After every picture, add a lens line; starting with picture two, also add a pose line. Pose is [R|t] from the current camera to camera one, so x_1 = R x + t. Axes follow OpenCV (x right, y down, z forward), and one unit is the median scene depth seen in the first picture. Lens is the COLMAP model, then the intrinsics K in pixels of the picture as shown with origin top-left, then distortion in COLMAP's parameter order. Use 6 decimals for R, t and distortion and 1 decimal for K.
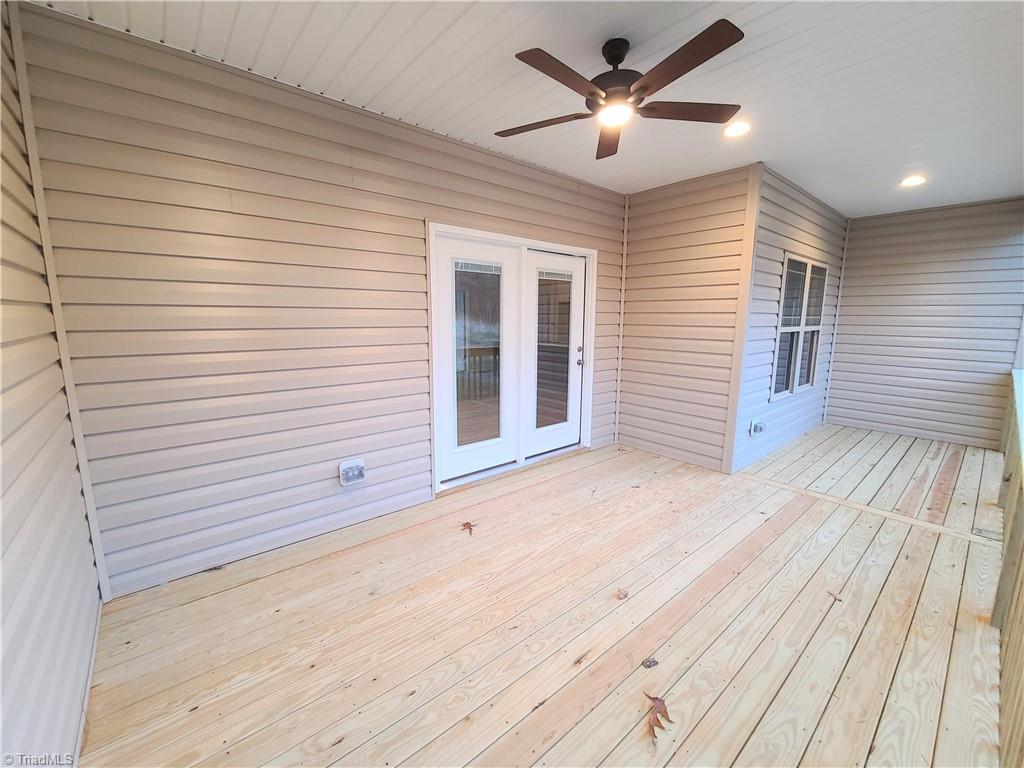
lens RADIAL K [[419.2, 0, 512.2], [0, 419.2, 384.6], [0, 0, 1]] dist [-0.004040, 0.001197]
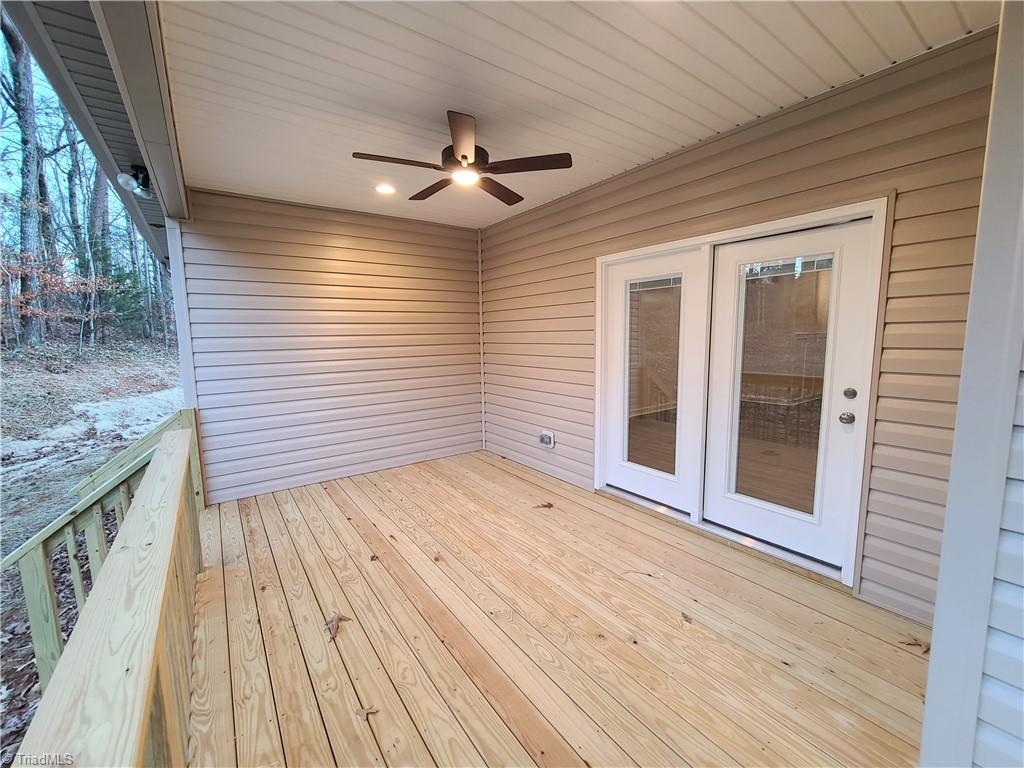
lens RADIAL K [[419.2, 0, 512.3], [0, 419.2, 384.1], [0, 0, 1]] dist [-0.004040, 0.001197]
pose [[-0.078008, 0.114881, -0.990312, 1.078392], [-0.143495, 0.981701, 0.125185, -0.152841], [0.986572, 0.151871, -0.060096, 0.916409]]
